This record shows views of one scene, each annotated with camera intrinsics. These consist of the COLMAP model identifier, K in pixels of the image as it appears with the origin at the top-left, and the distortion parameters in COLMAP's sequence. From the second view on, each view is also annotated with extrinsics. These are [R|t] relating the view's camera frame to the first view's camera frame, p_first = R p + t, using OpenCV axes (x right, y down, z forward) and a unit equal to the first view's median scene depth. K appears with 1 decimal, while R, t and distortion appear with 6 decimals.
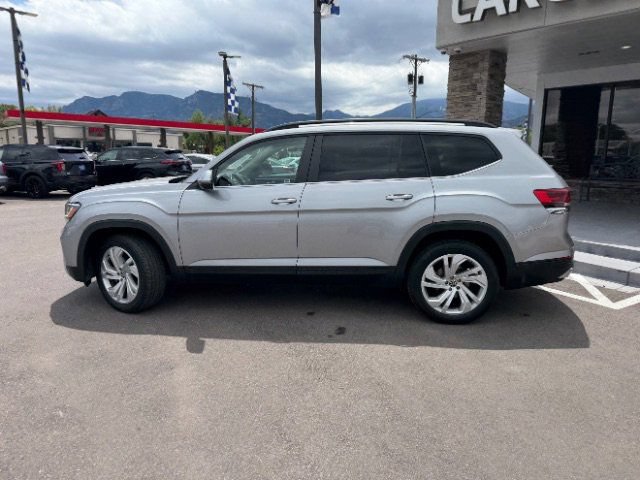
lens RADIAL K [[457.0, 0, 318.0], [0, 457.0, 241.6], [0, 0, 1]] dist [-0.002123, -0.001195]
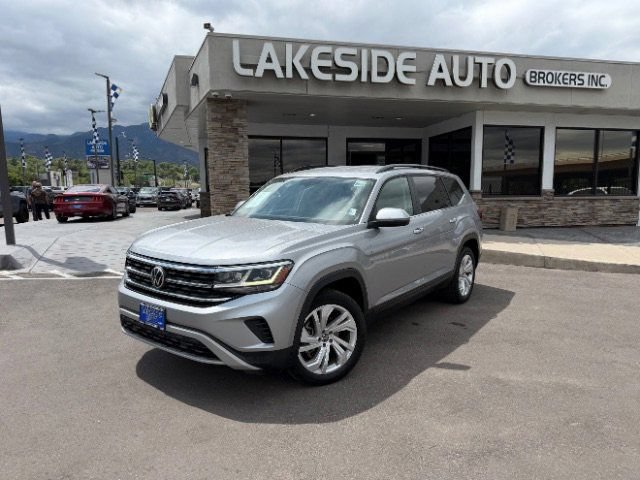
lens RADIAL K [[452.4, 0, 325.6], [0, 452.4, 241.9], [0, 0, 1]] dist [0.062745, -0.076858]
pose [[0.498465, -0.106748, 0.860312, -1.128043], [0.165216, 0.985899, 0.026605, -0.123039], [-0.851021, 0.128876, 0.509073, 0.564614]]
